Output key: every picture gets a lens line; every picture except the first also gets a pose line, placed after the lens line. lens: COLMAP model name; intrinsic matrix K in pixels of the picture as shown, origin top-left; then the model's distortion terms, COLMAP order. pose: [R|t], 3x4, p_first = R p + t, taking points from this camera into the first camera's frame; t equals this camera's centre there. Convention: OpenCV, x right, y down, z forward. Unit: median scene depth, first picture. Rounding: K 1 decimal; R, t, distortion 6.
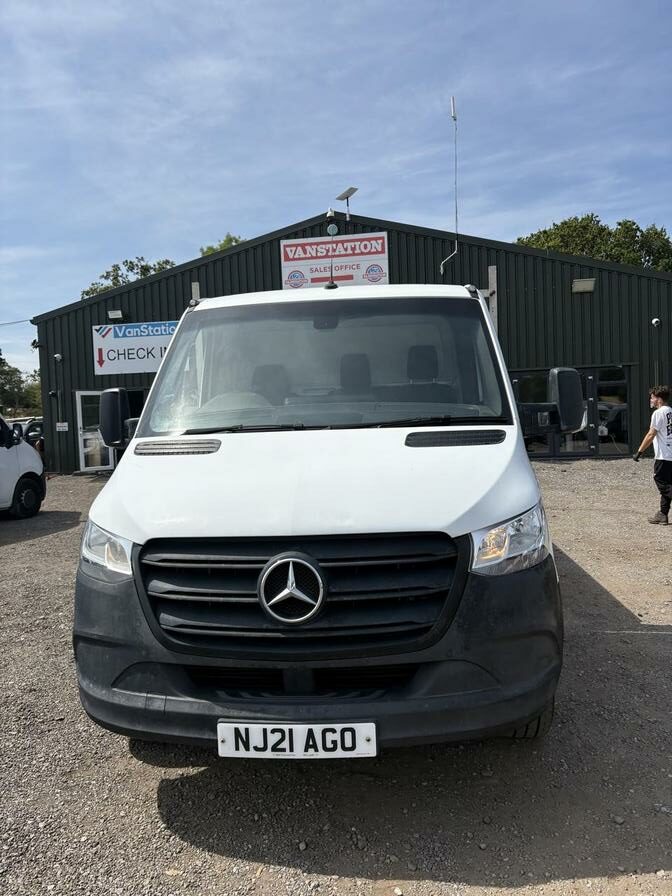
lens RADIAL K [[683.7, 0, 331.7], [0, 683.7, 444.5], [0, 0, 1]] dist [0.031422, -0.040341]
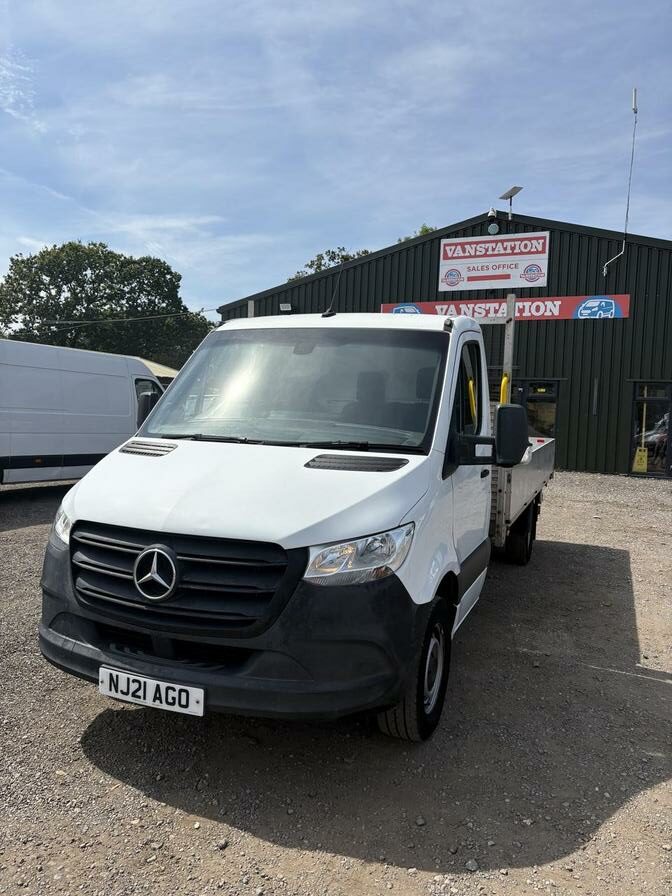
lens RADIAL K [[683.7, 0, 333.0], [0, 683.7, 428.8], [0, 0, 1]] dist [0.031422, -0.040341]
pose [[0.953127, 0.083474, -0.290827, 0.408517], [-0.083839, 0.996416, 0.011227, -0.066202], [0.290722, 0.013682, 0.956710, -0.085627]]
